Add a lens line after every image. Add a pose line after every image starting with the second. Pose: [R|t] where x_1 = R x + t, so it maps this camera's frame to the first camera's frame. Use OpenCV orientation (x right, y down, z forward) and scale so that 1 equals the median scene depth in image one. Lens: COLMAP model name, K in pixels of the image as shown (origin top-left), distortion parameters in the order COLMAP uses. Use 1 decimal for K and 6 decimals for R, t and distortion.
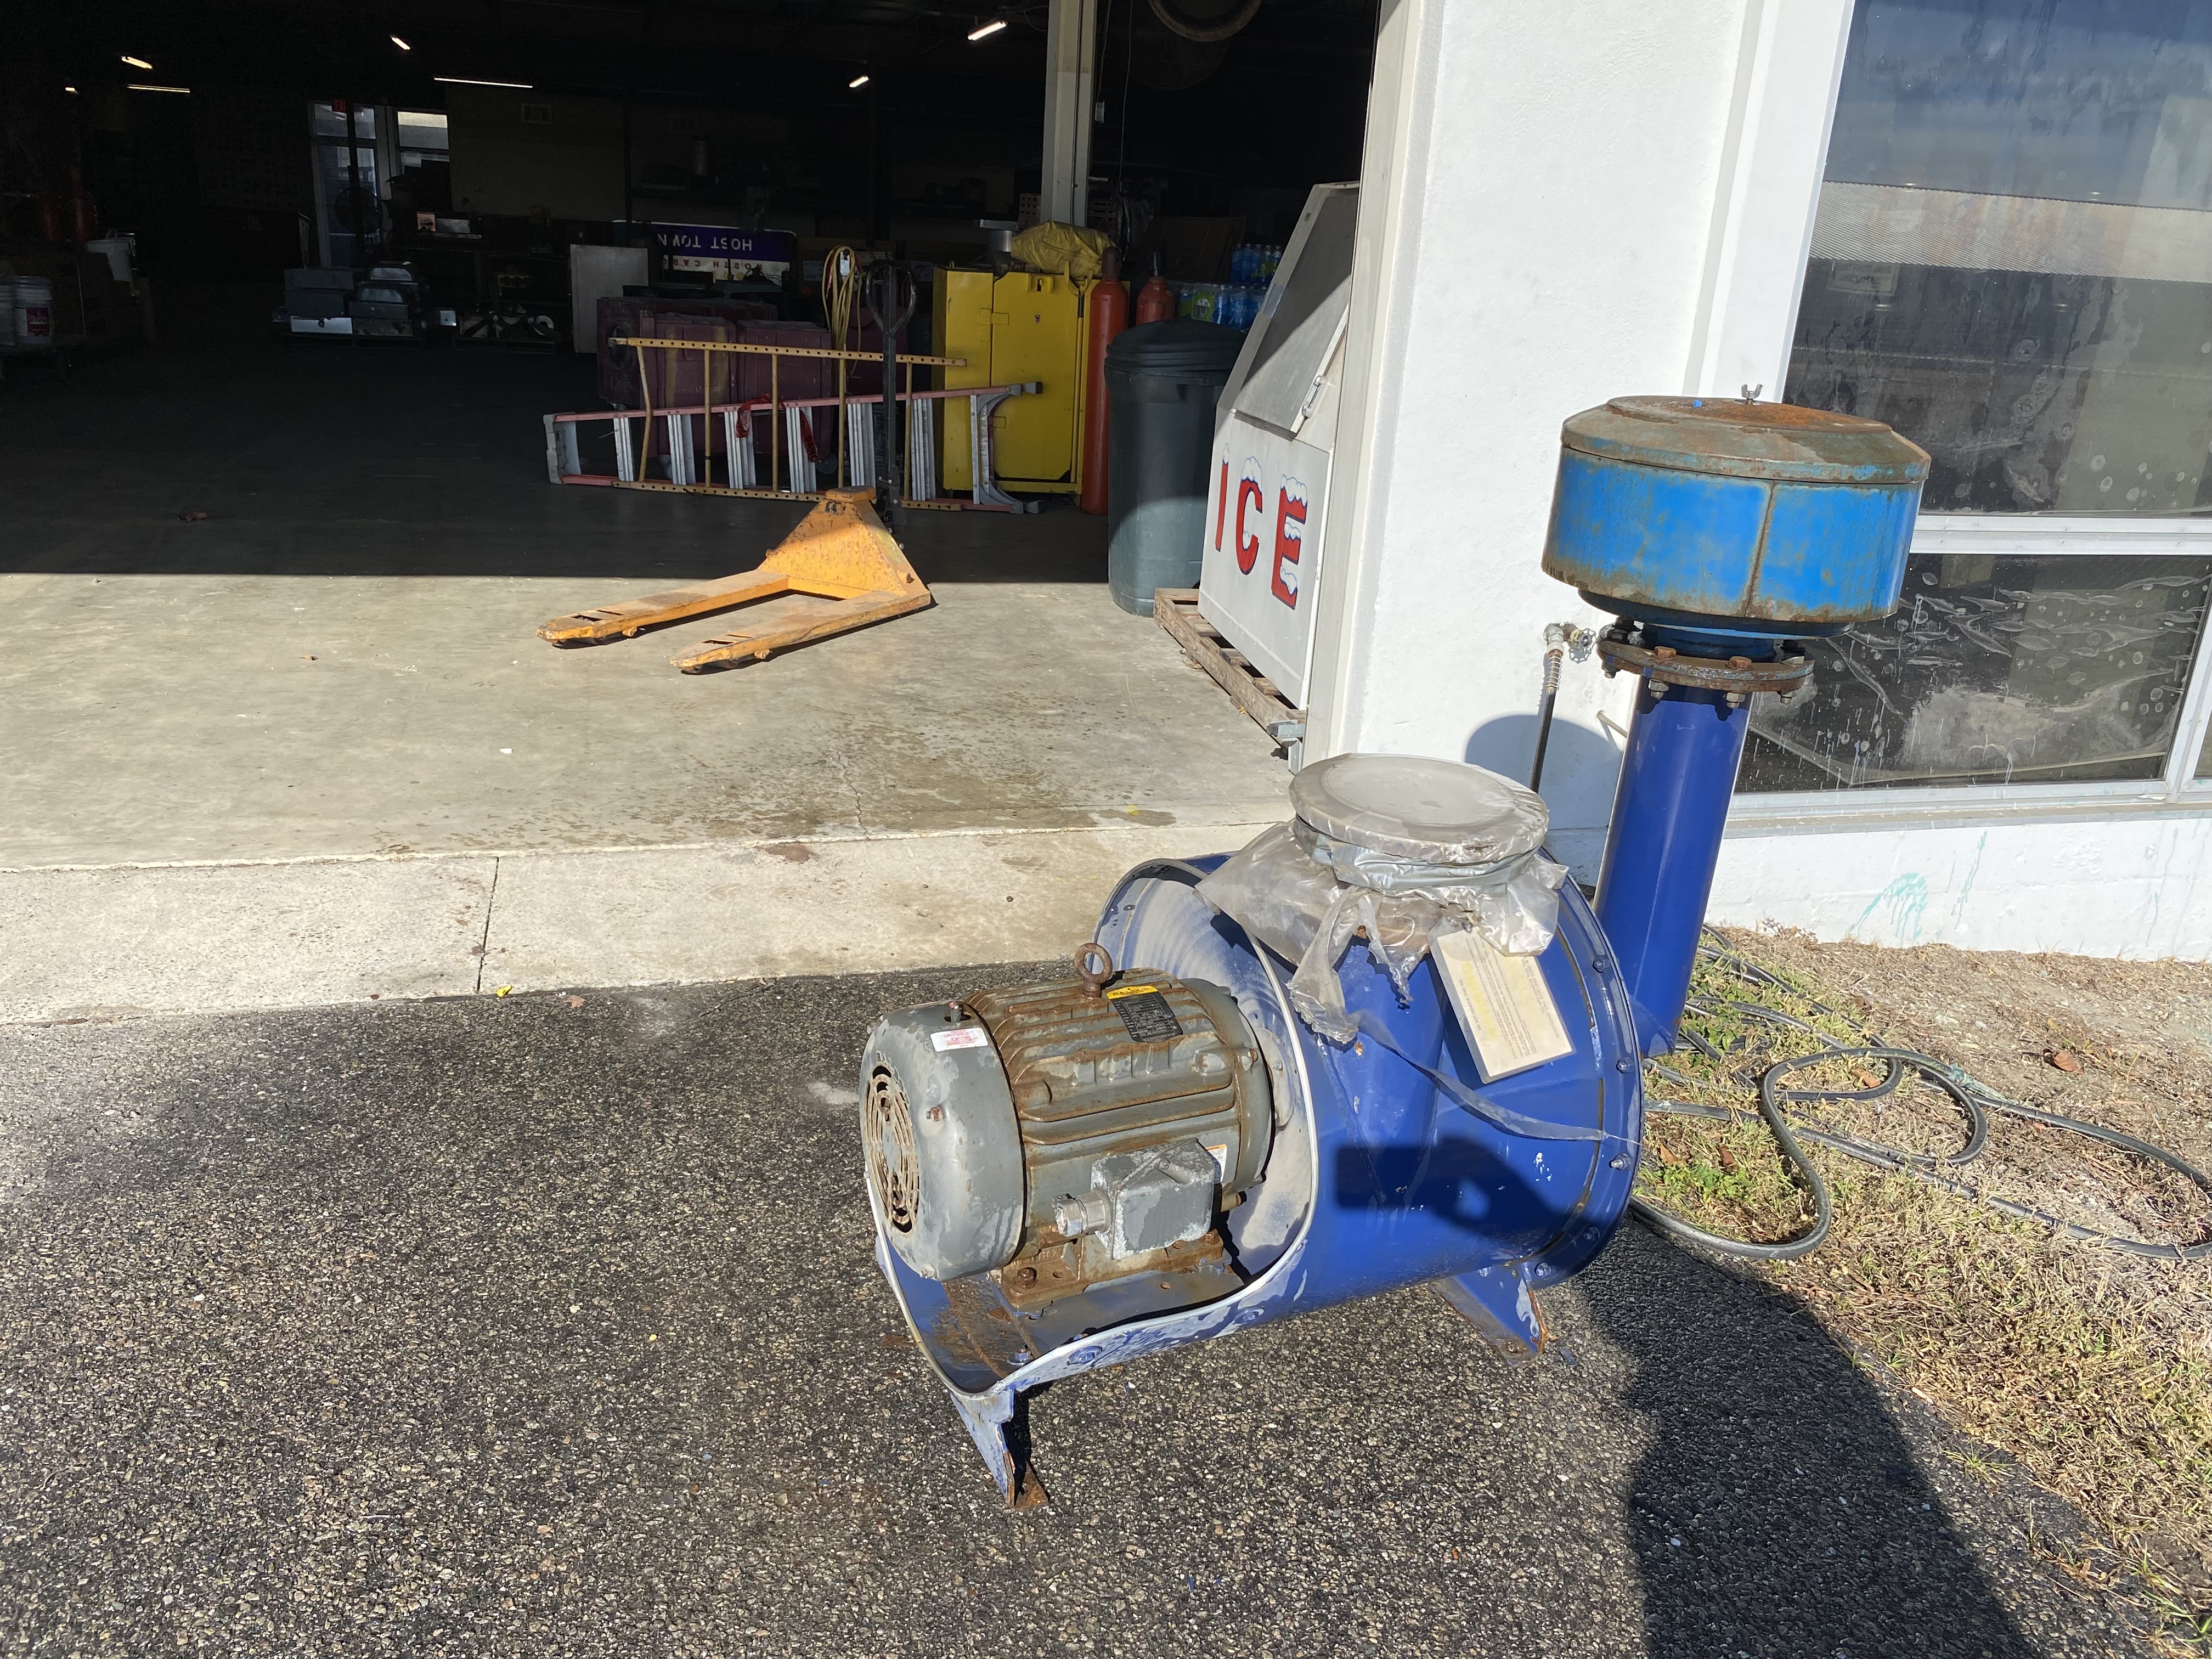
lens RADIAL K [[1697.0, 0, 1105.9], [0, 1697.0, 840.1], [0, 0, 1]] dist [0.003512, -0.016181]
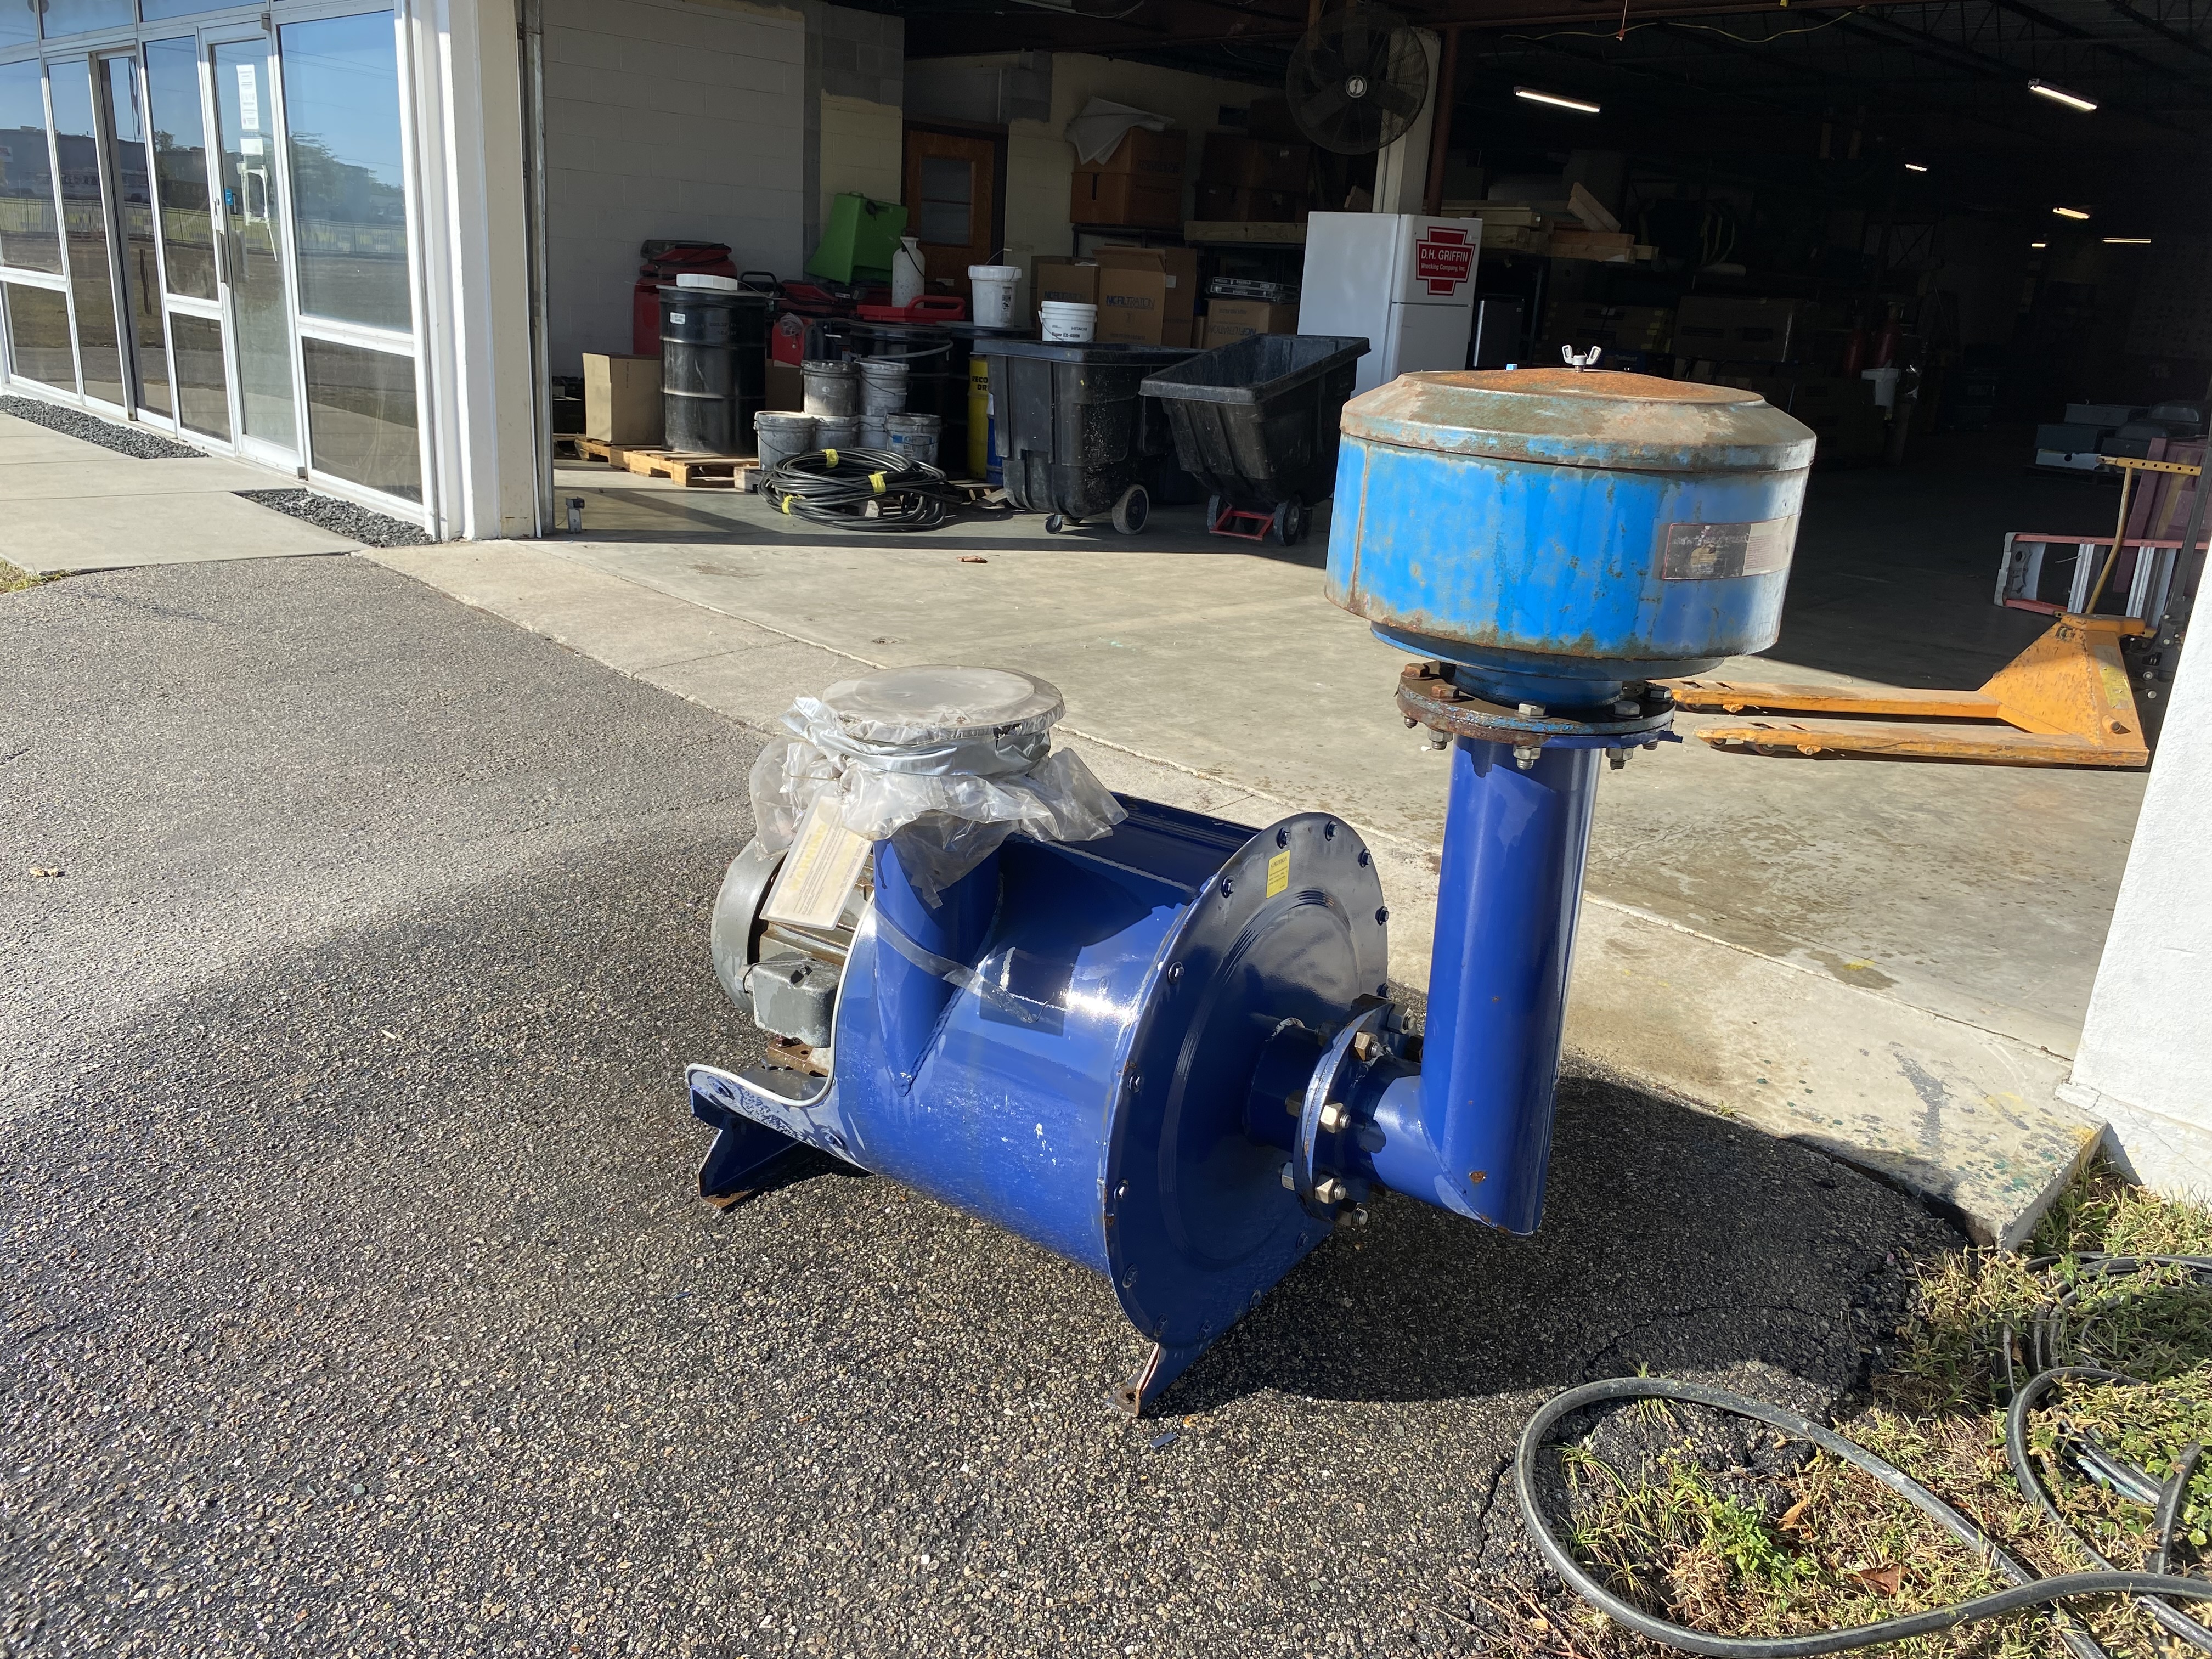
lens RADIAL K [[1697.0, 0, 1106.2], [0, 1697.0, 820.4], [0, 0, 1]] dist [0.003512, -0.016181]
pose [[0.465667, 0.235768, -0.852976, 0.490596], [-0.321064, 0.943197, 0.085427, -0.033647], [0.824665, 0.234079, 0.514912, 0.246273]]
